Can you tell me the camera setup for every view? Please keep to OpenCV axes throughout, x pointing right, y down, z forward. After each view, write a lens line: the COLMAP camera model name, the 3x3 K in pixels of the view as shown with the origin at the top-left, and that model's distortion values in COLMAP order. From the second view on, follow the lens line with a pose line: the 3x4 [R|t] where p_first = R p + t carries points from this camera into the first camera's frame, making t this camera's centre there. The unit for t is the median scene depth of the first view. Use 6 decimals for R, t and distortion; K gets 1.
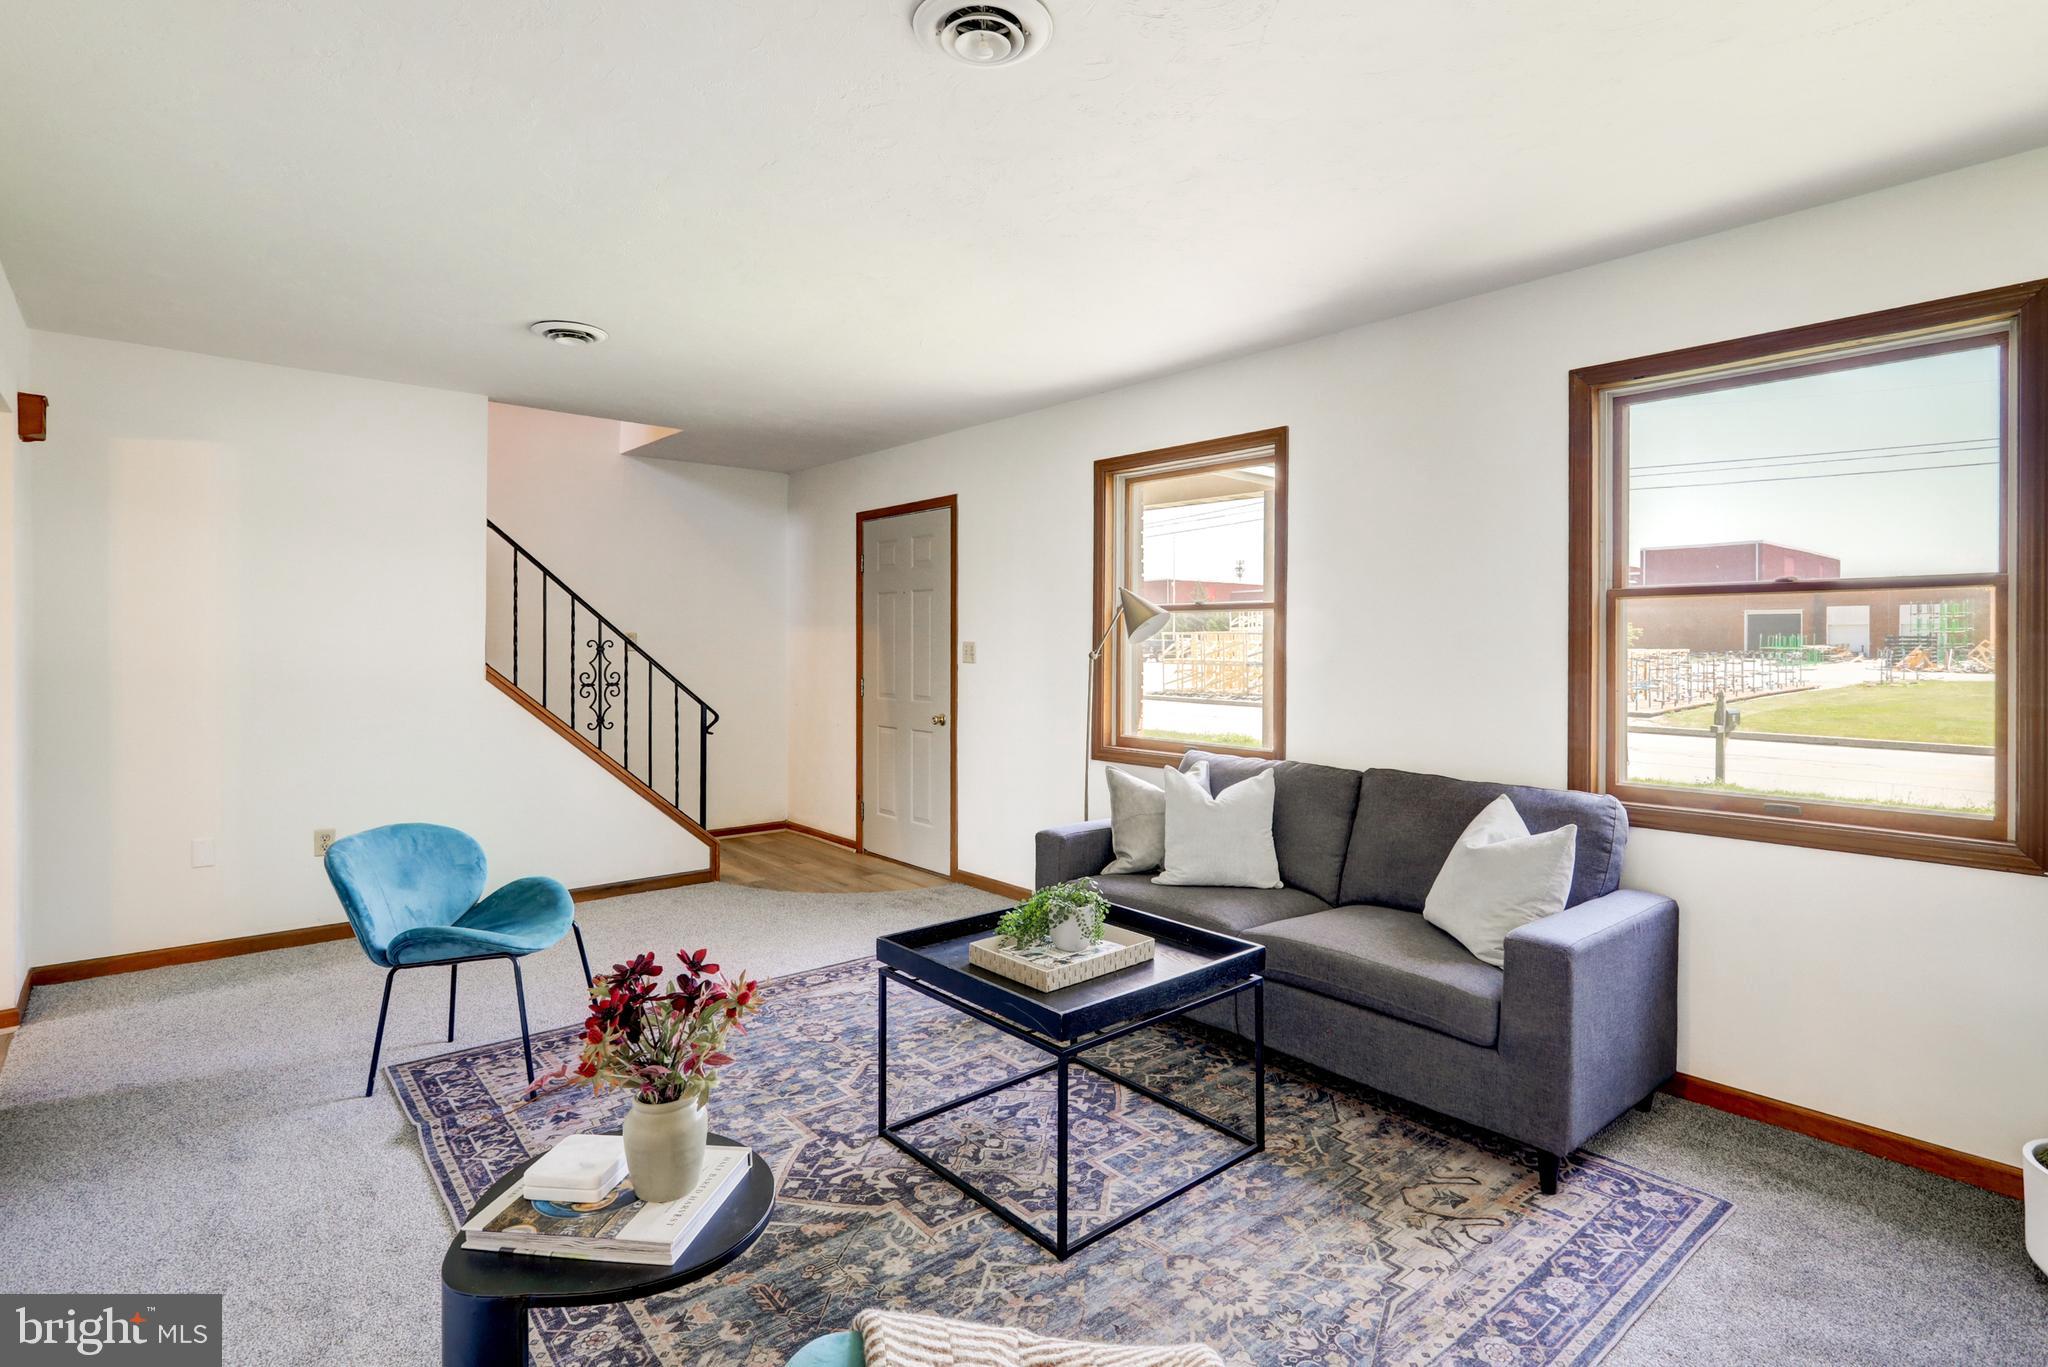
lens RADIAL K [[1018.4, 0, 1027.5], [0, 1018.4, 658.1], [0, 0, 1]] dist [-0.003427, -0.000134]
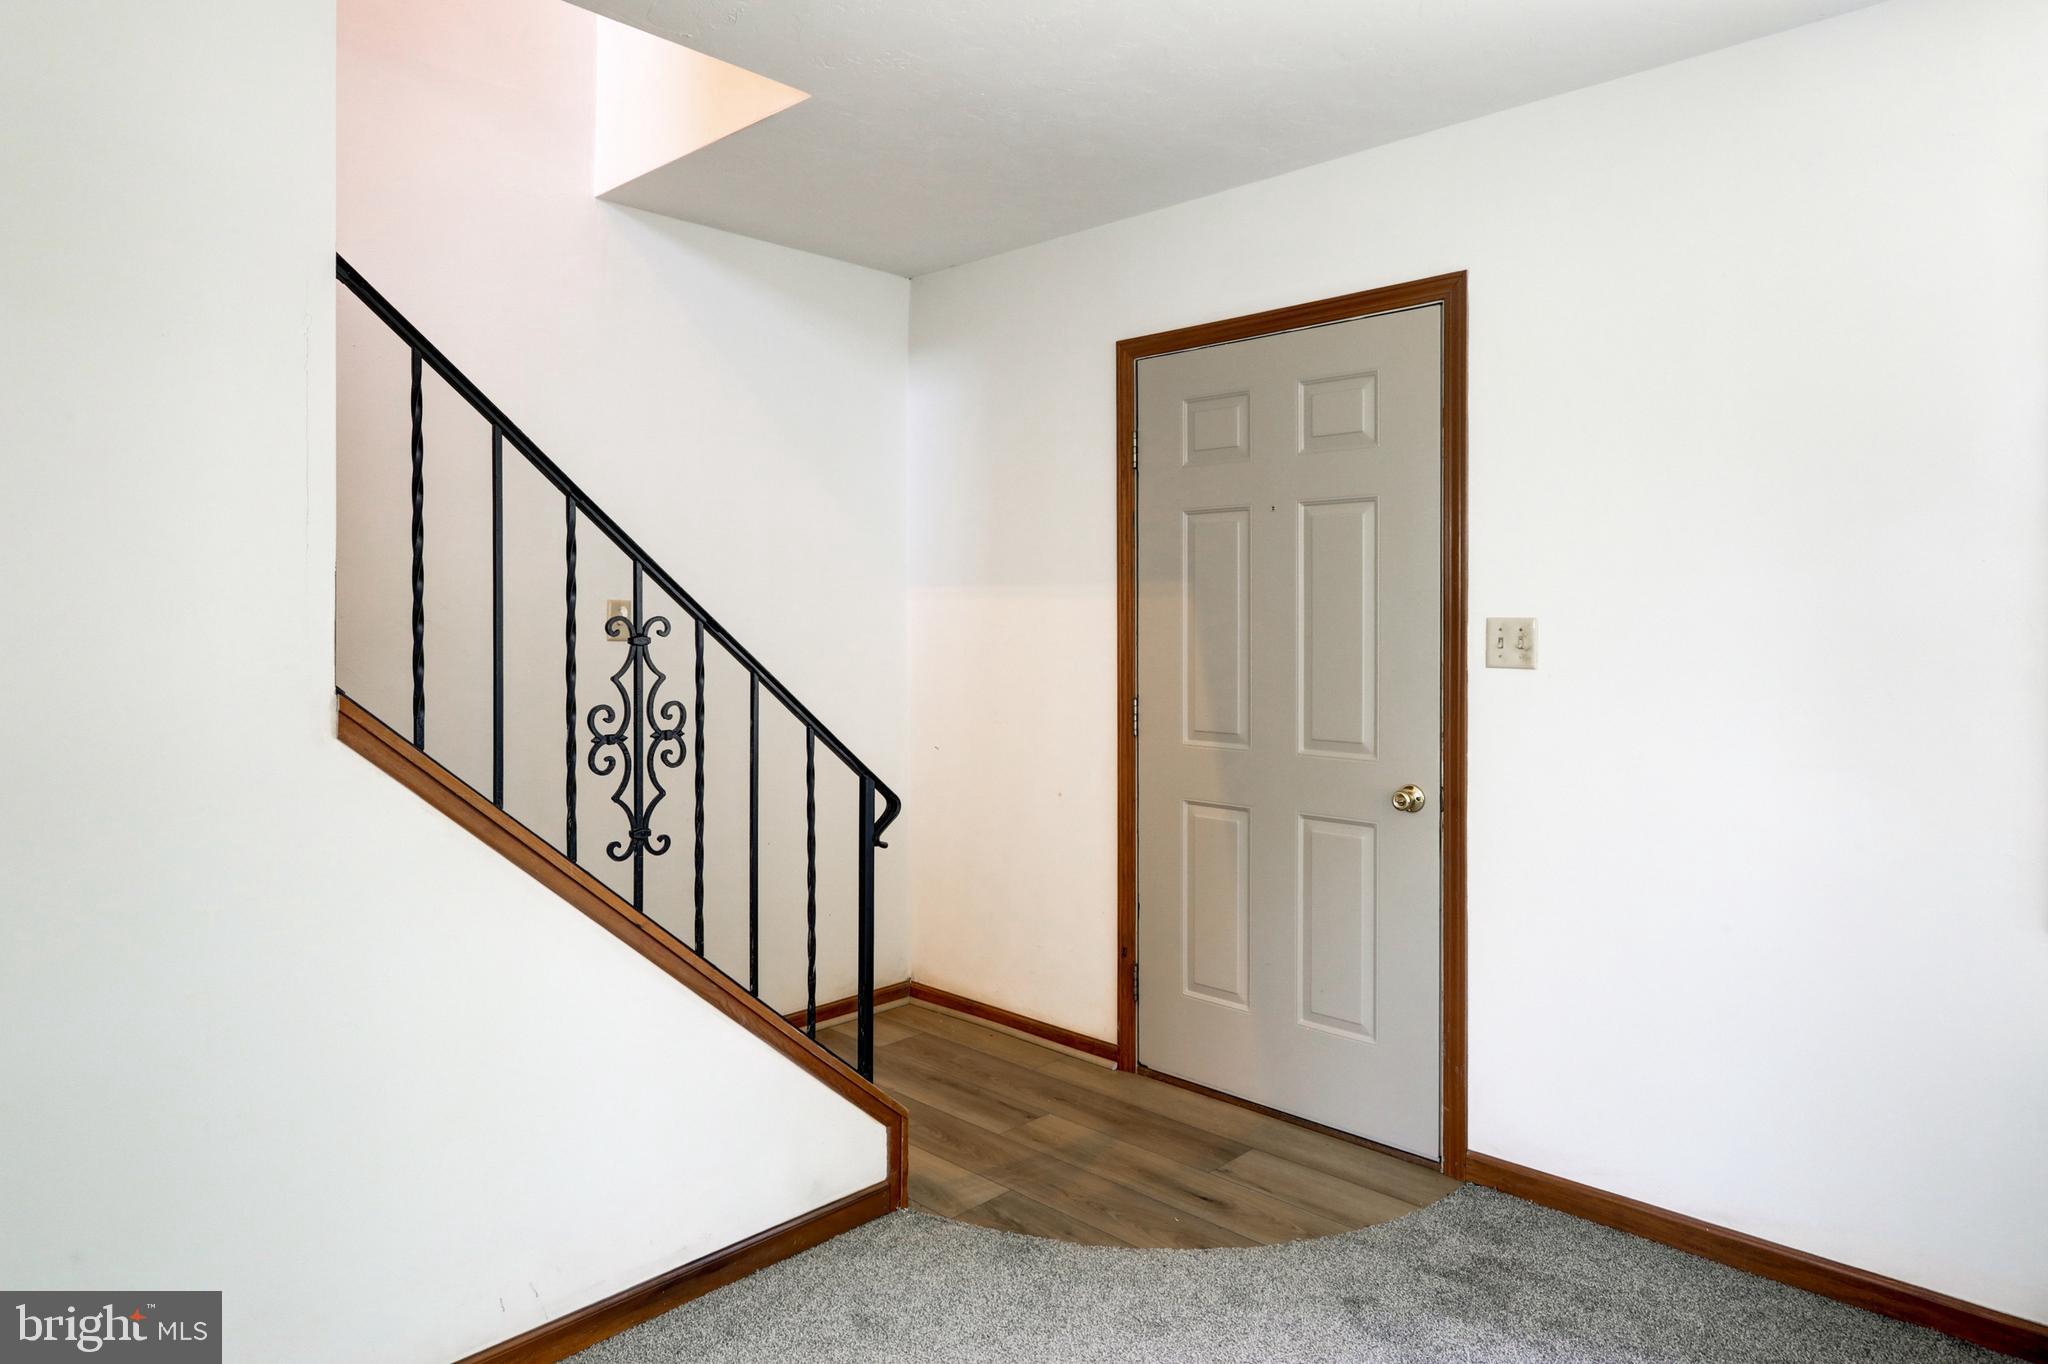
lens RADIAL K [[1233.4, 0, 1026.9], [0, 1233.4, 635.9], [0, 0, 1]] dist [0.001749, 0.000107]
pose [[0.994930, -0.005187, 0.100439, -0.324824], [0.005220, 0.999986, -0.000069, -0.010209], [-0.100437, 0.000593, 0.994943, 0.537760]]
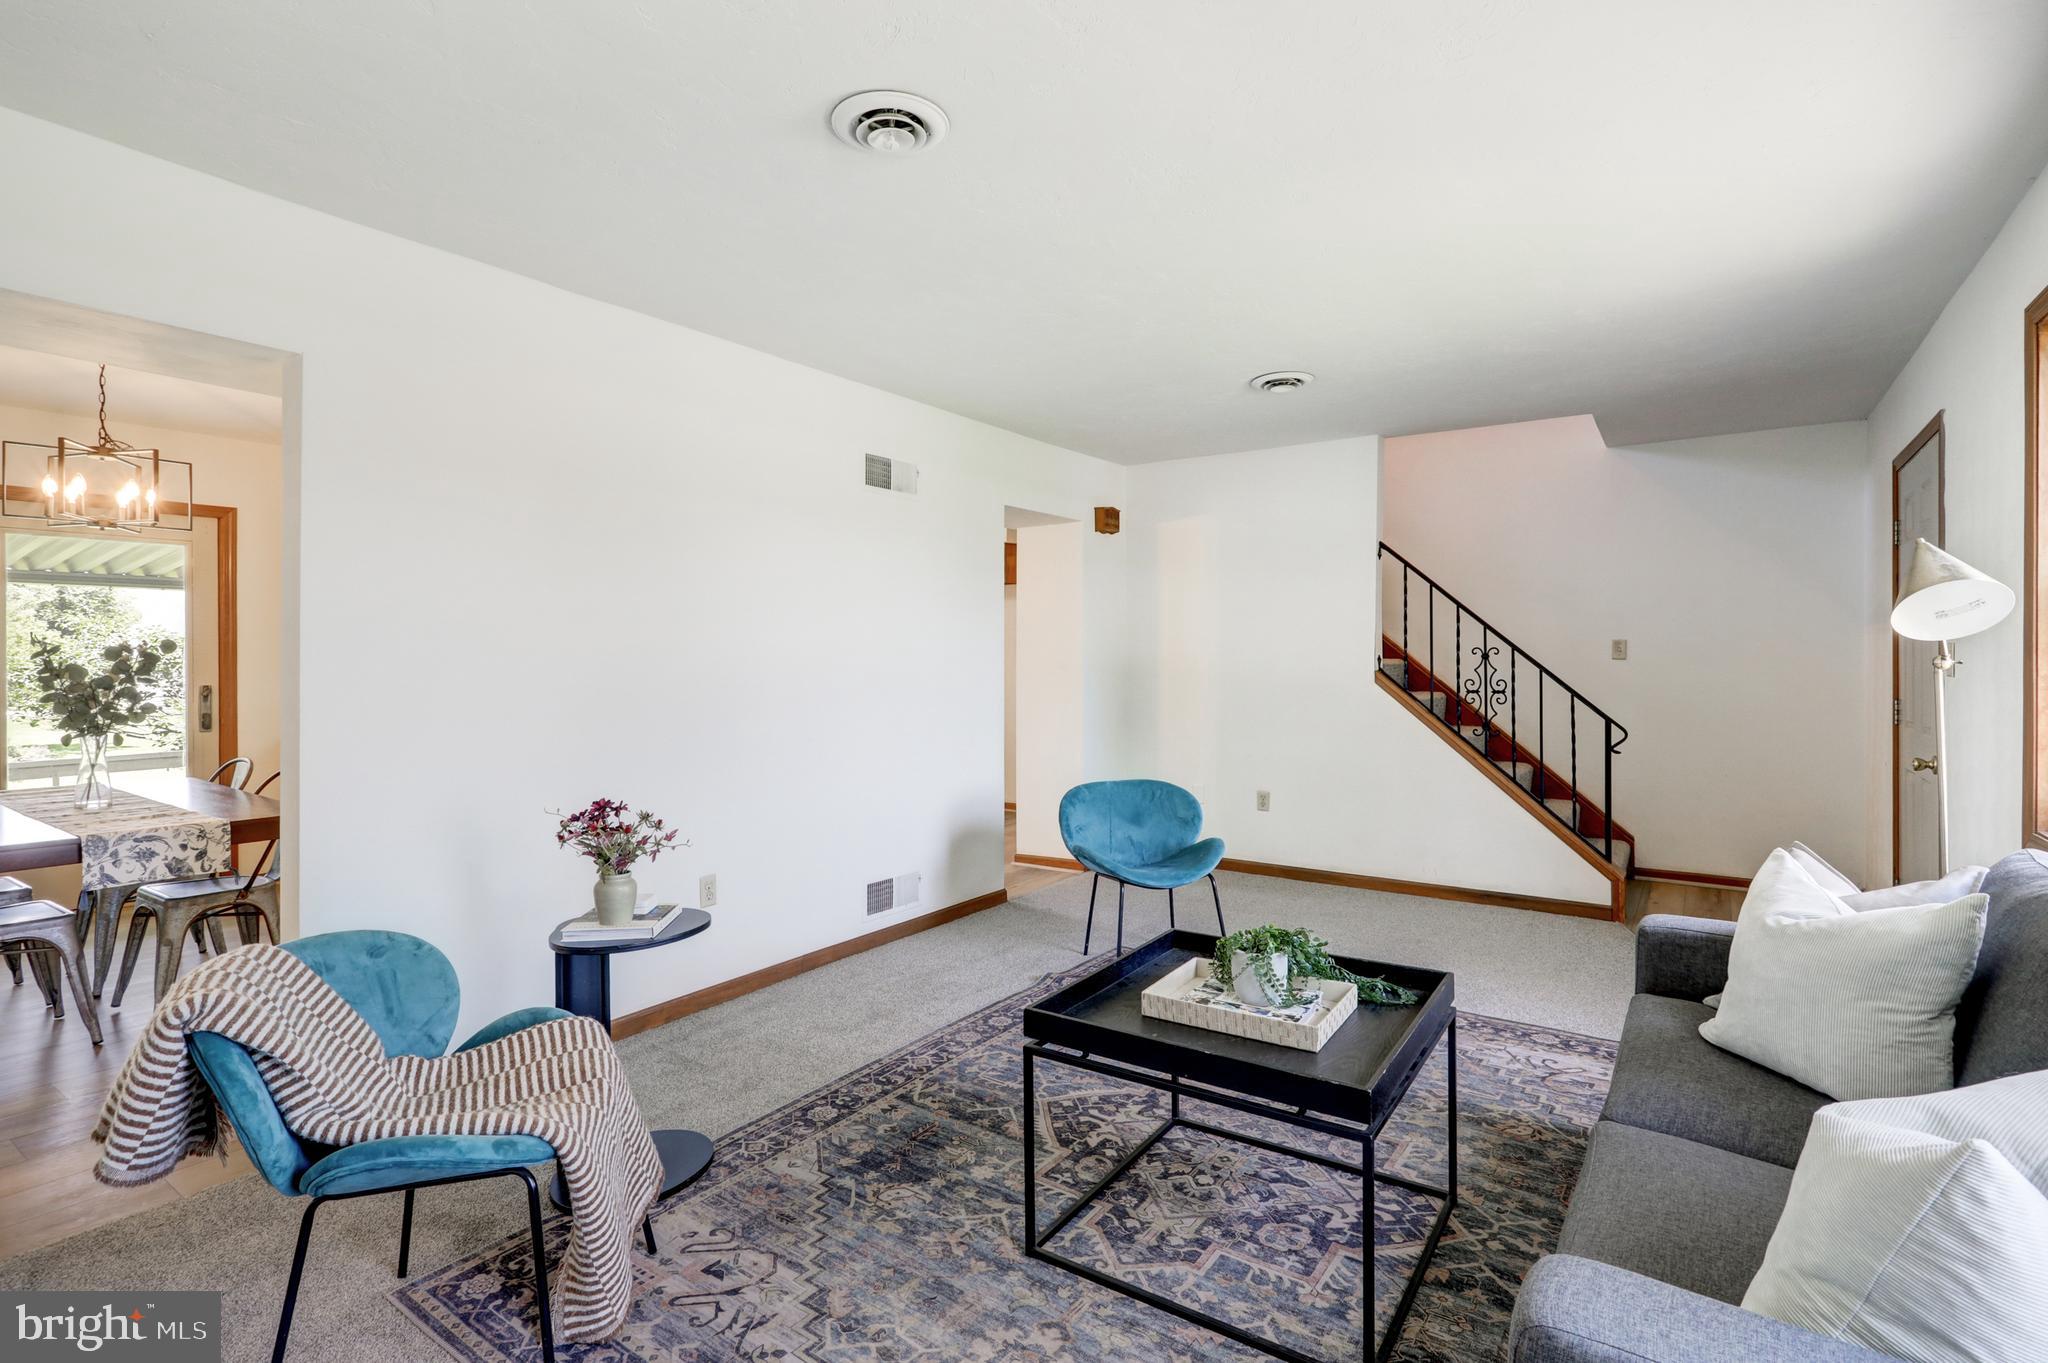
lens RADIAL K [[969.8, 0, 1009.4], [0, 969.8, 675.6], [0, 0, 1]] dist [0.000783, -0.000063]
pose [[0.244747, 0.014849, -0.969473, 0.395596], [-0.012433, 0.999849, 0.012175, 0.004412], [0.969507, 0.009074, 0.244895, 0.310867]]
